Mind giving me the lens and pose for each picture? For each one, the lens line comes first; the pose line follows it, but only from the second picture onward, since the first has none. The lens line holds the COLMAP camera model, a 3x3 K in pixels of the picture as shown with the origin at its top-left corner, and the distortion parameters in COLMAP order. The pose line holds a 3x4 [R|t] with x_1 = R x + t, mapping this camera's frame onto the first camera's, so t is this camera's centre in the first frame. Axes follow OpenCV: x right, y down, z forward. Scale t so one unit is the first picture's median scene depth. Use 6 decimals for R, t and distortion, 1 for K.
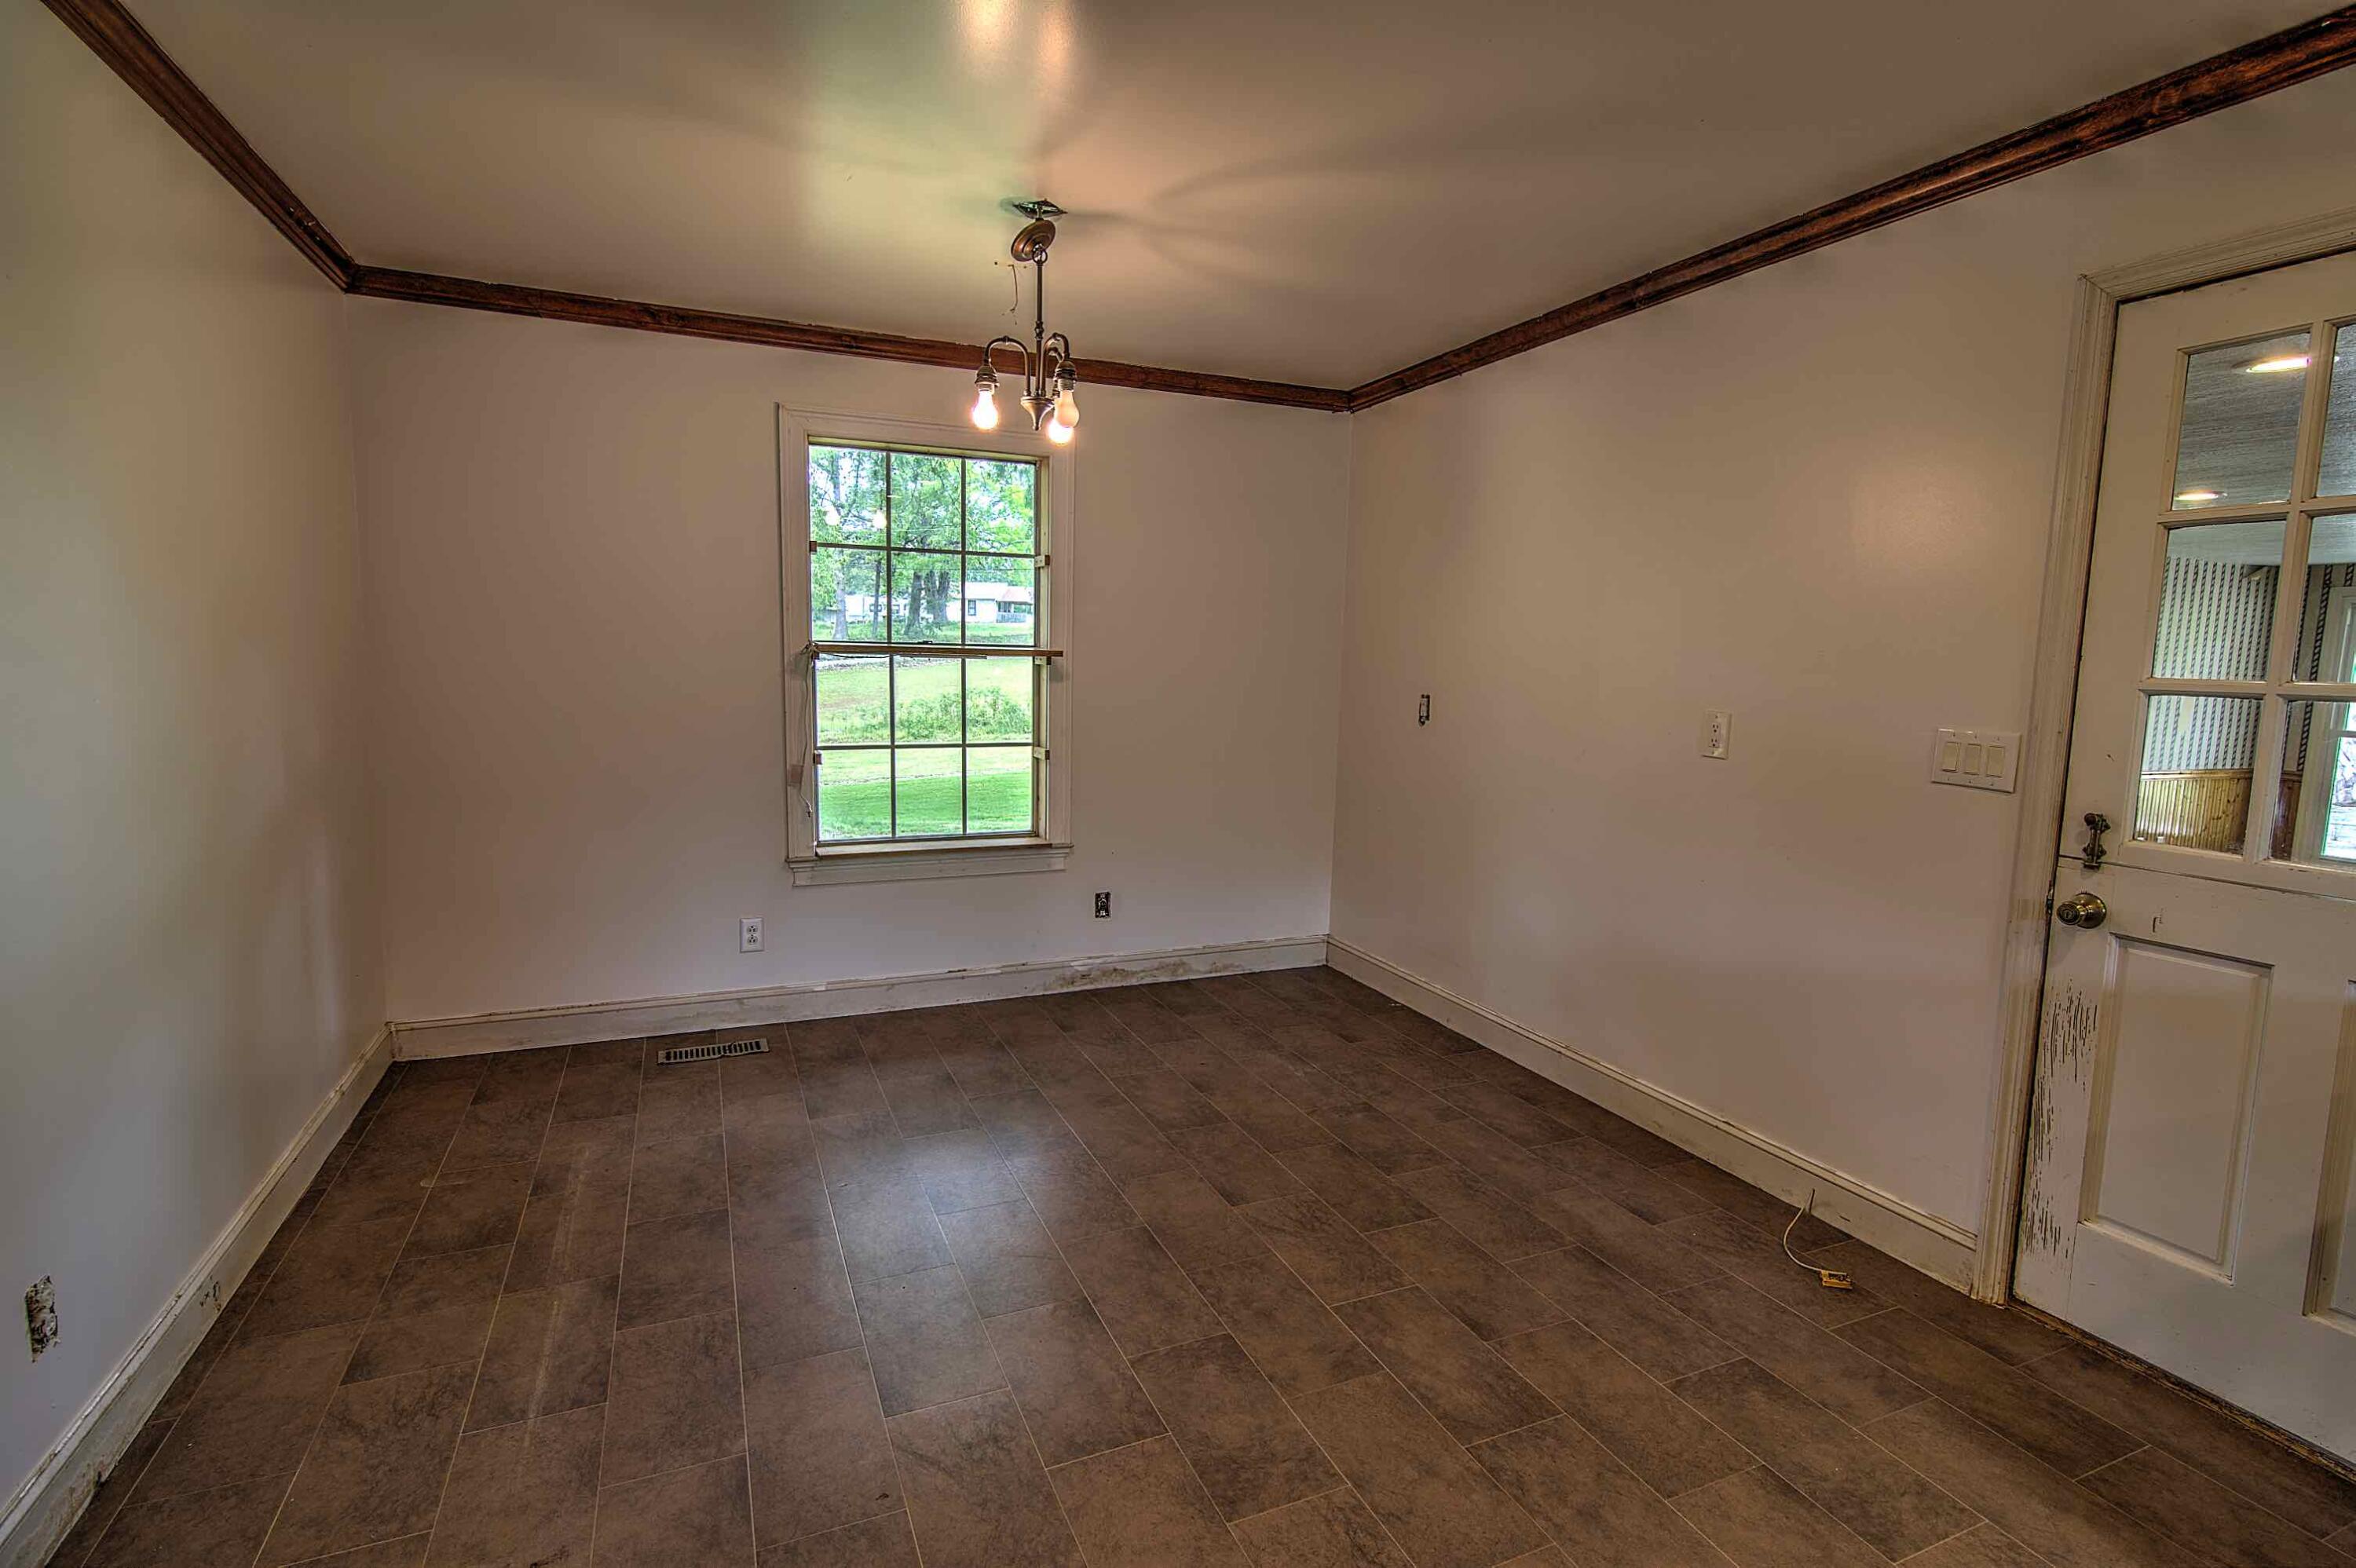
lens RADIAL K [[1122.4, 0, 1178.0], [0, 1122.4, 784.0], [0, 0, 1]] dist [-0.000849, -0.000178]
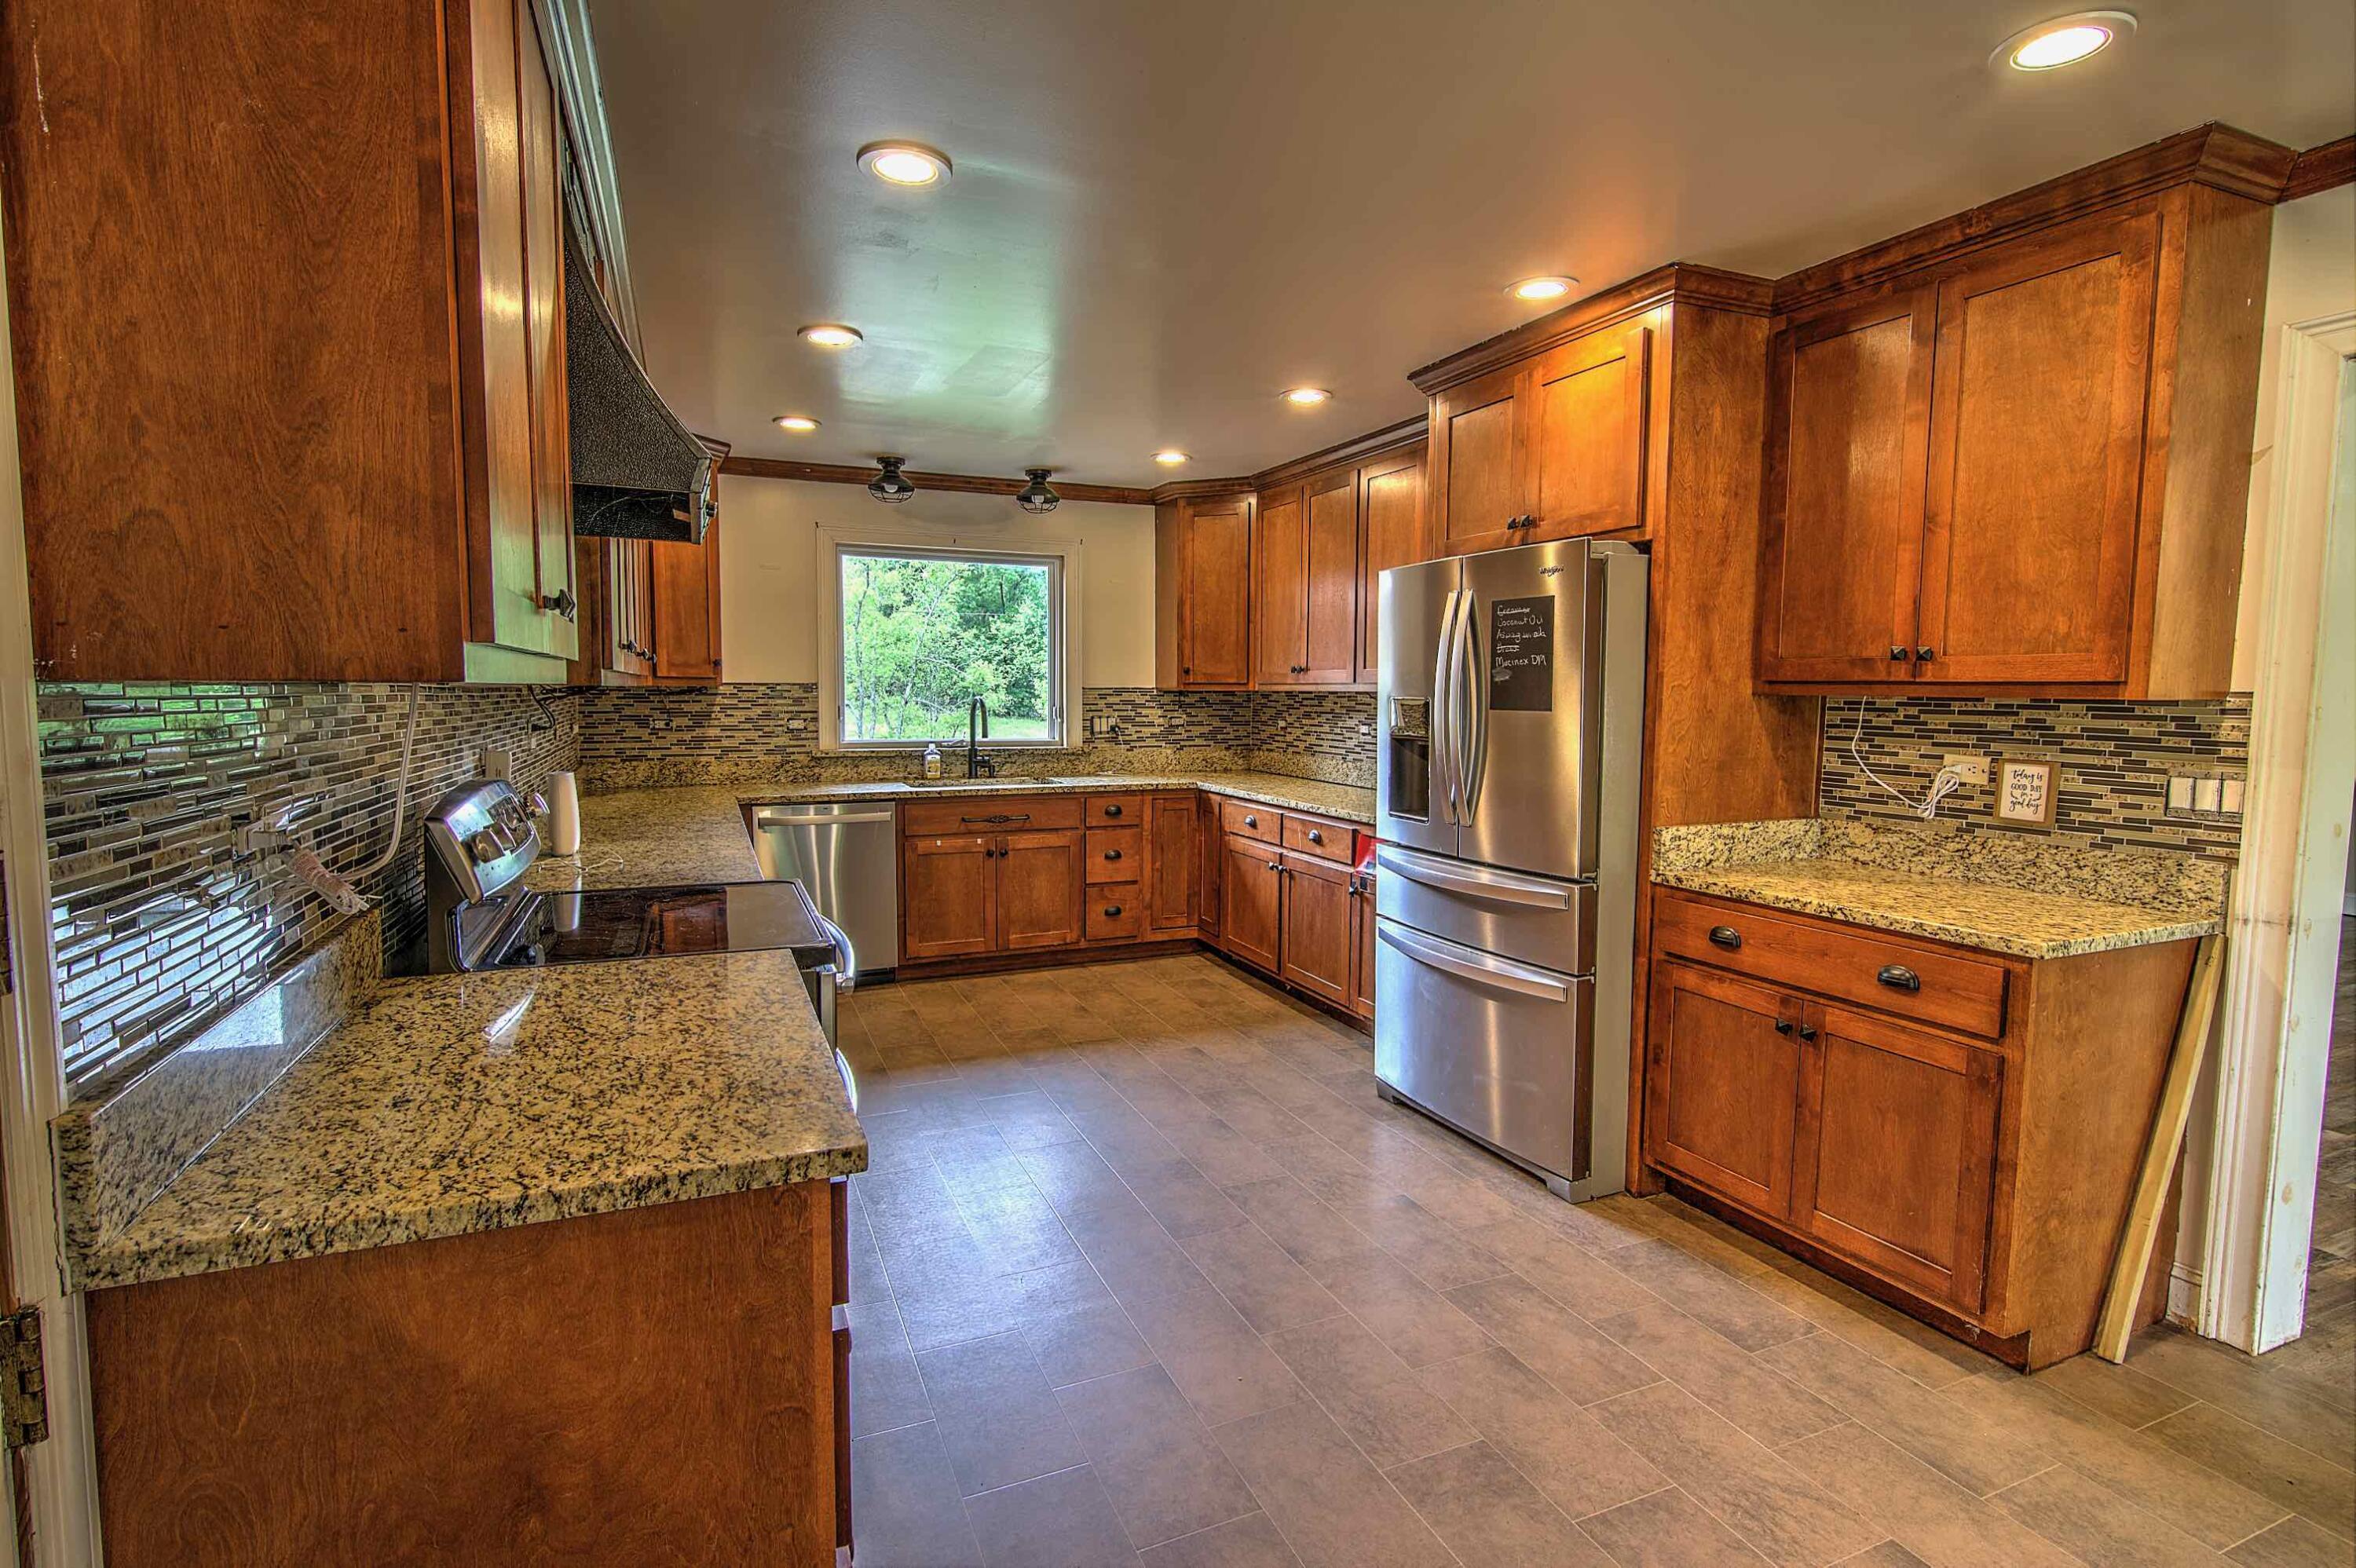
lens RADIAL K [[1122.4, 0, 1178.0], [0, 1122.4, 784.0], [0, 0, 1]] dist [-0.000849, -0.000178]
pose [[-0.999664, -0.020296, -0.016139, 0.362626], [-0.023103, 0.979740, 0.198936, -0.213573], [0.011775, 0.199242, -0.979880, 1.849798]]
